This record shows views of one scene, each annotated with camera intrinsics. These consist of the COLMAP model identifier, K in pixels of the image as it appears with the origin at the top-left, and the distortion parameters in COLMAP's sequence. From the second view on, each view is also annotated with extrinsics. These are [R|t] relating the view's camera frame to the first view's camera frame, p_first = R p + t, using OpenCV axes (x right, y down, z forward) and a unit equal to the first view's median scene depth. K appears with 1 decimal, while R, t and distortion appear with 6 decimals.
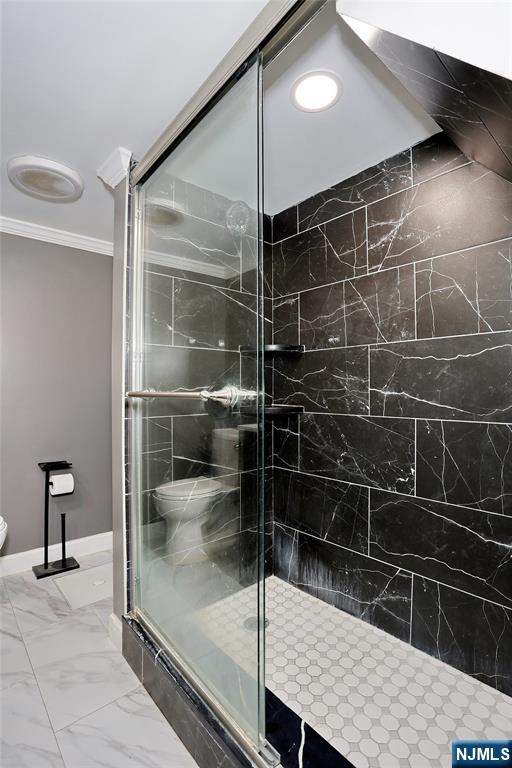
lens RADIAL K [[375.8, 0, 258.0], [0, 375.8, 388.6], [0, 0, 1]] dist [-0.076018, 0.033506]
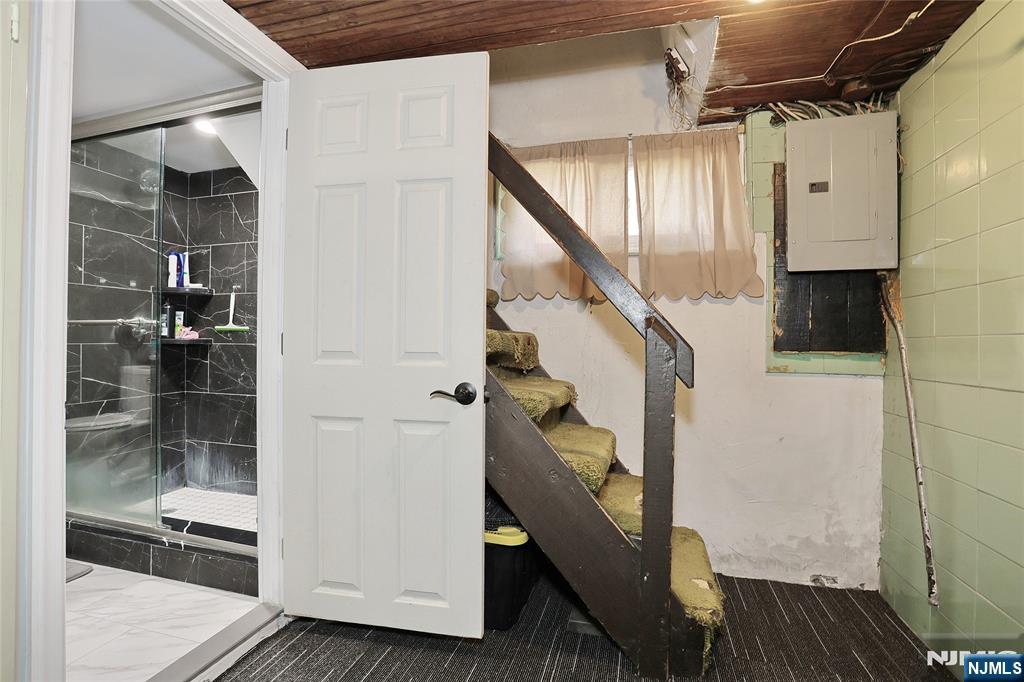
lens RADIAL K [[501.0, 0, 512.0], [0, 501.0, 341.0], [0, 0, 1]] dist [-0.076018, 0.033506]
pose [[0.845205, 0.009790, 0.534352, 0.104353], [-0.012561, 0.999920, 0.001549, 0.044116], [-0.534294, -0.008021, 0.845260, -0.976884]]
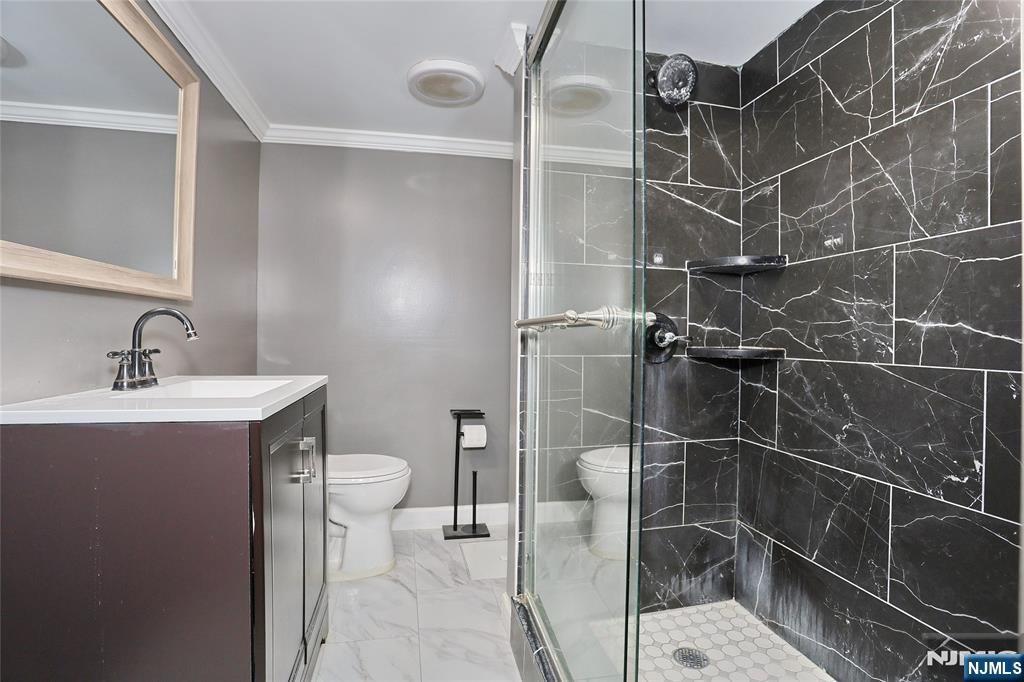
lens RADIAL K [[501.0, 0, 512.0], [0, 501.0, 341.0], [0, 0, 1]] dist [-0.076018, 0.033506]
pose [[0.873708, 0.013495, -0.486263, 0.134596], [-0.009739, 0.999900, 0.010251, 0.032049], [0.486352, -0.004221, 0.873753, 0.033226]]
